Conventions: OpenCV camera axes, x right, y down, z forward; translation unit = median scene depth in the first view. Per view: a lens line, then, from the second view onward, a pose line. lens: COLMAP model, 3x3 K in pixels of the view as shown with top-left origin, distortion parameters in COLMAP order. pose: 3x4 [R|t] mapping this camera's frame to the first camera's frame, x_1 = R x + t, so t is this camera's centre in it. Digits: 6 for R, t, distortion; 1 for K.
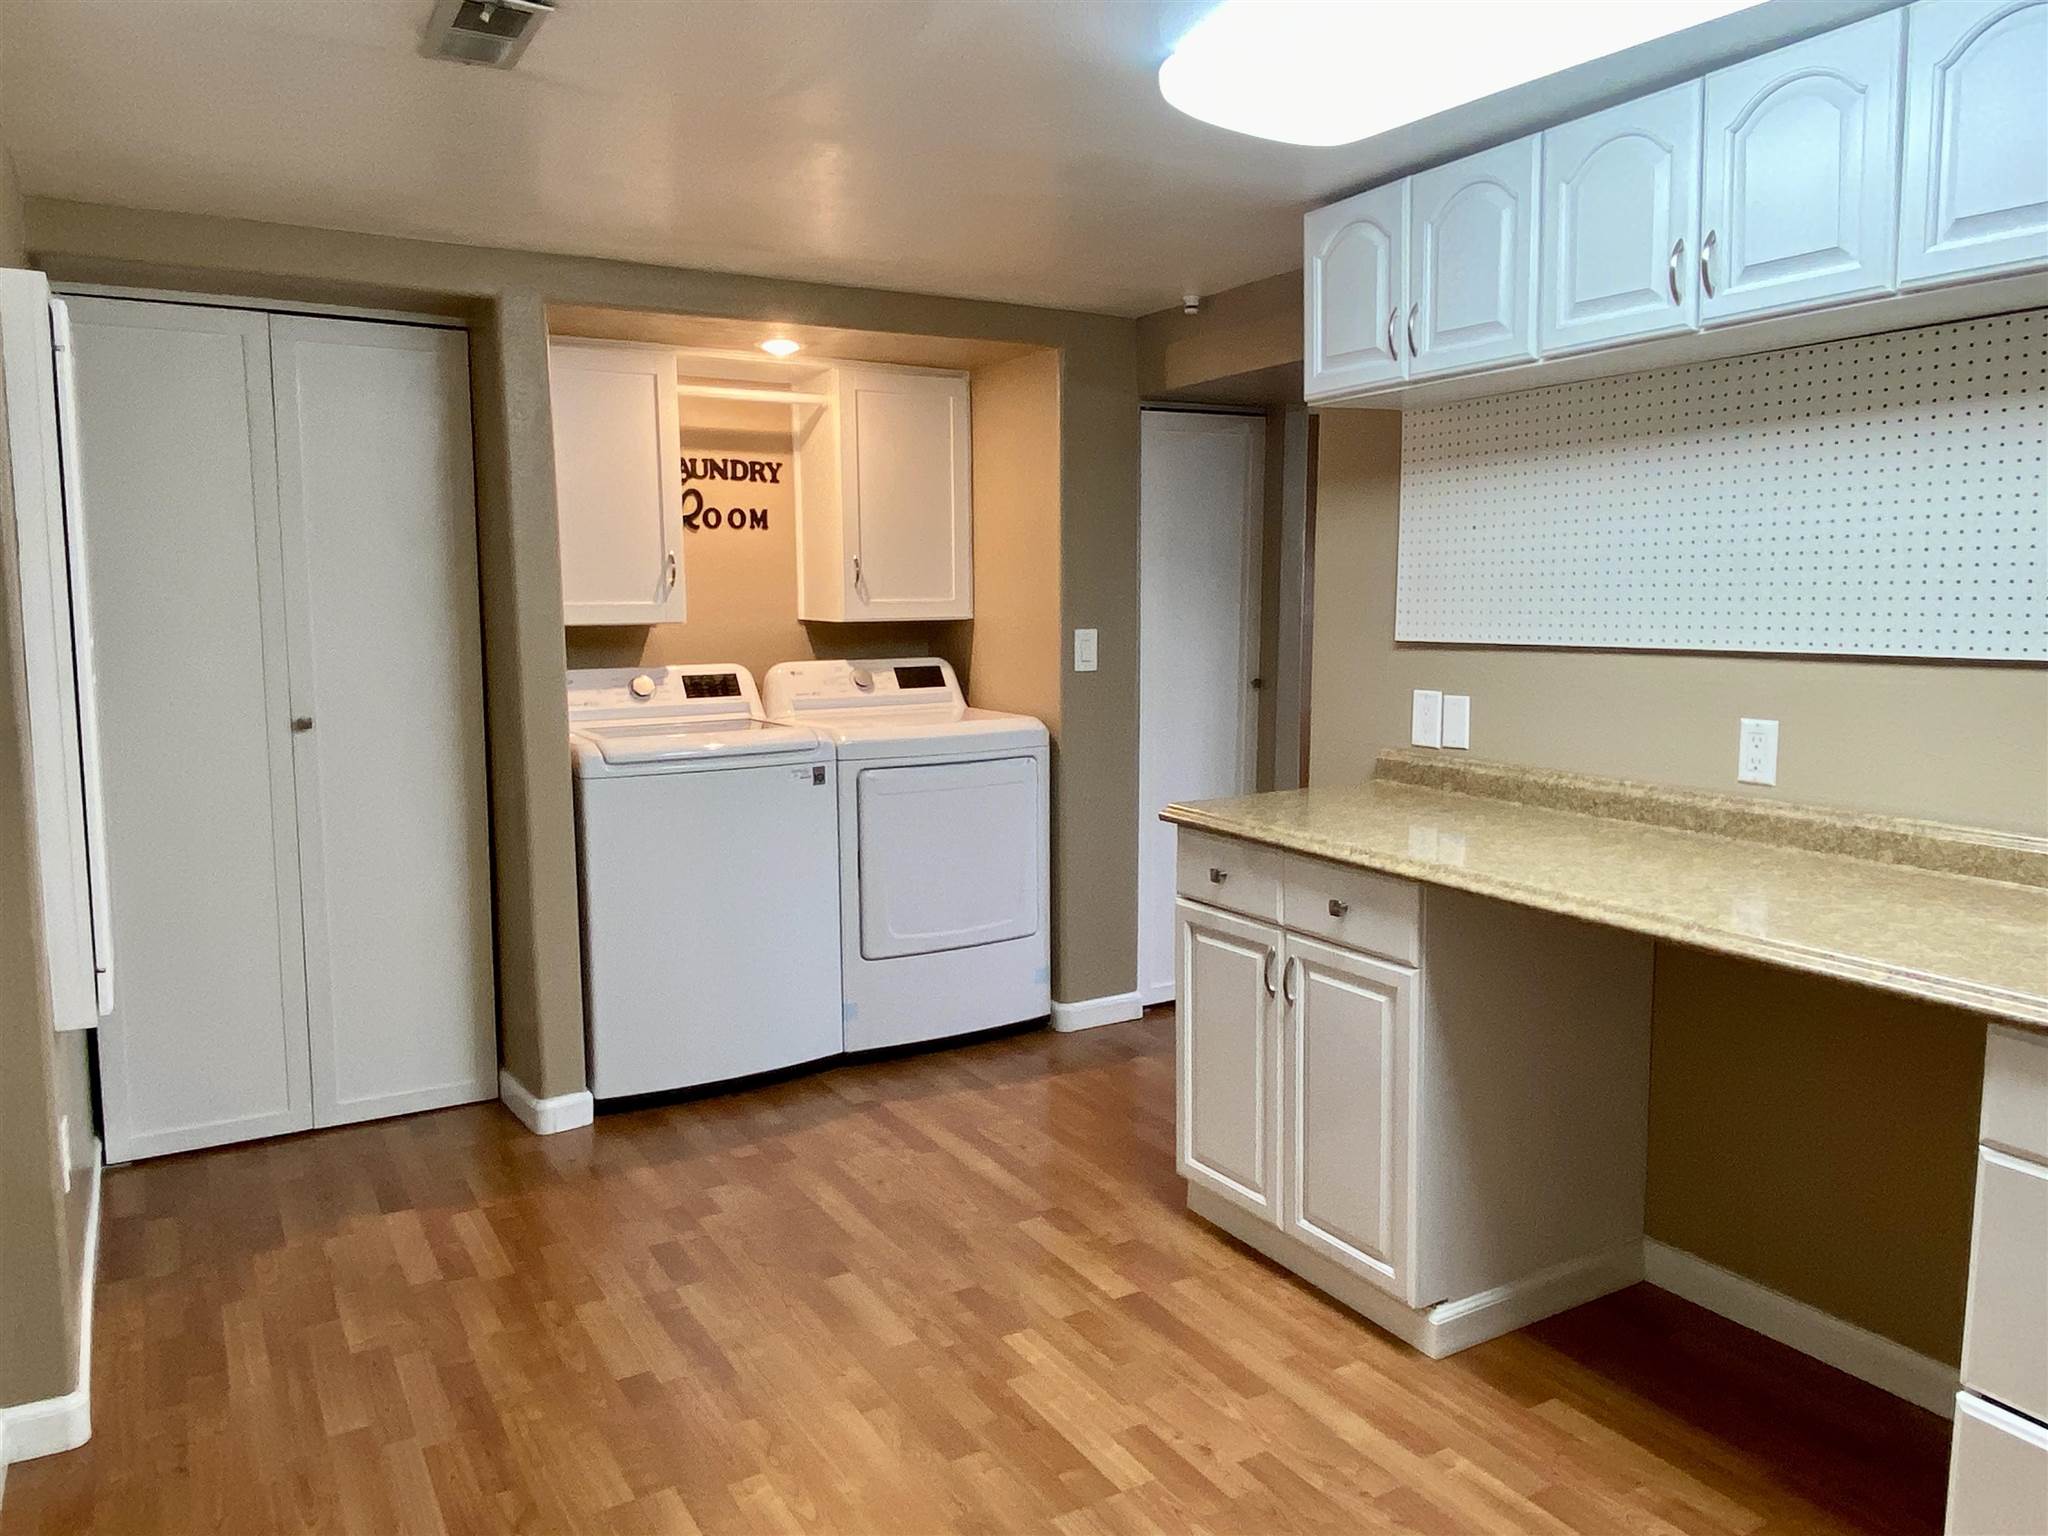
lens RADIAL K [[1421.9, 0, 1024.0], [0, 1421.9, 768.0], [0, 0, 1]] dist [0.068234, -0.084271]
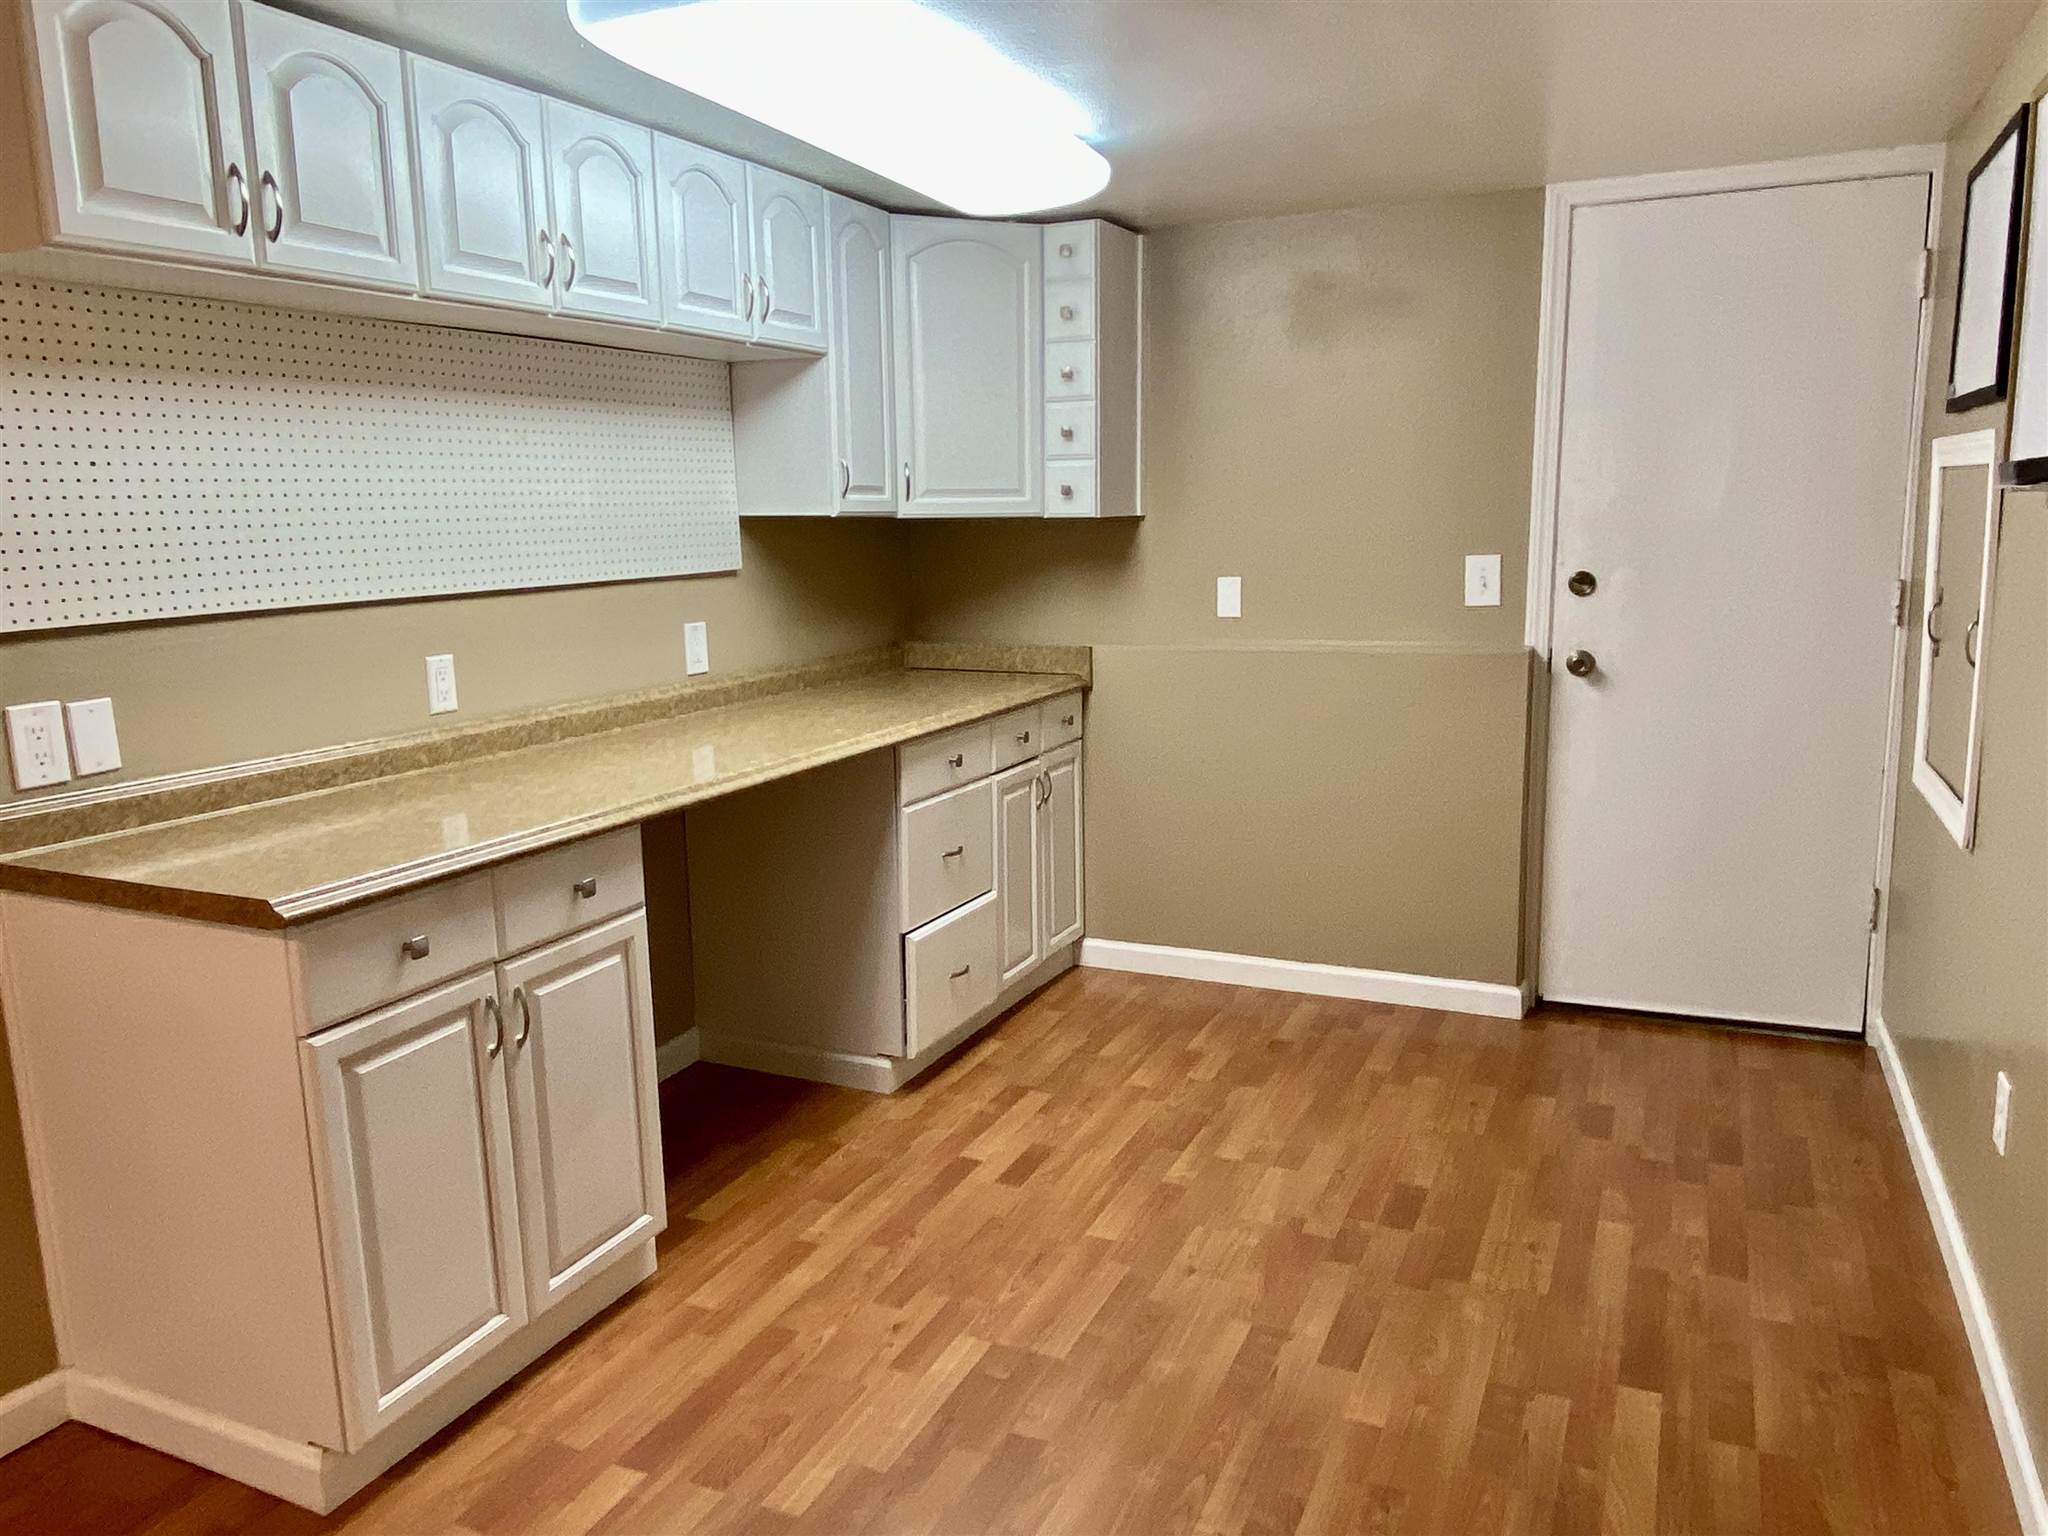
lens RADIAL K [[1421.9, 0, 1024.0], [0, 1421.9, 768.0], [0, 0, 1]] dist [0.068234, -0.084271]
pose [[-0.560639, -0.127021, 0.818260, -0.683245], [0.133329, 0.961424, 0.240597, -0.160034], [-0.817256, 0.243986, -0.522077, 1.248569]]
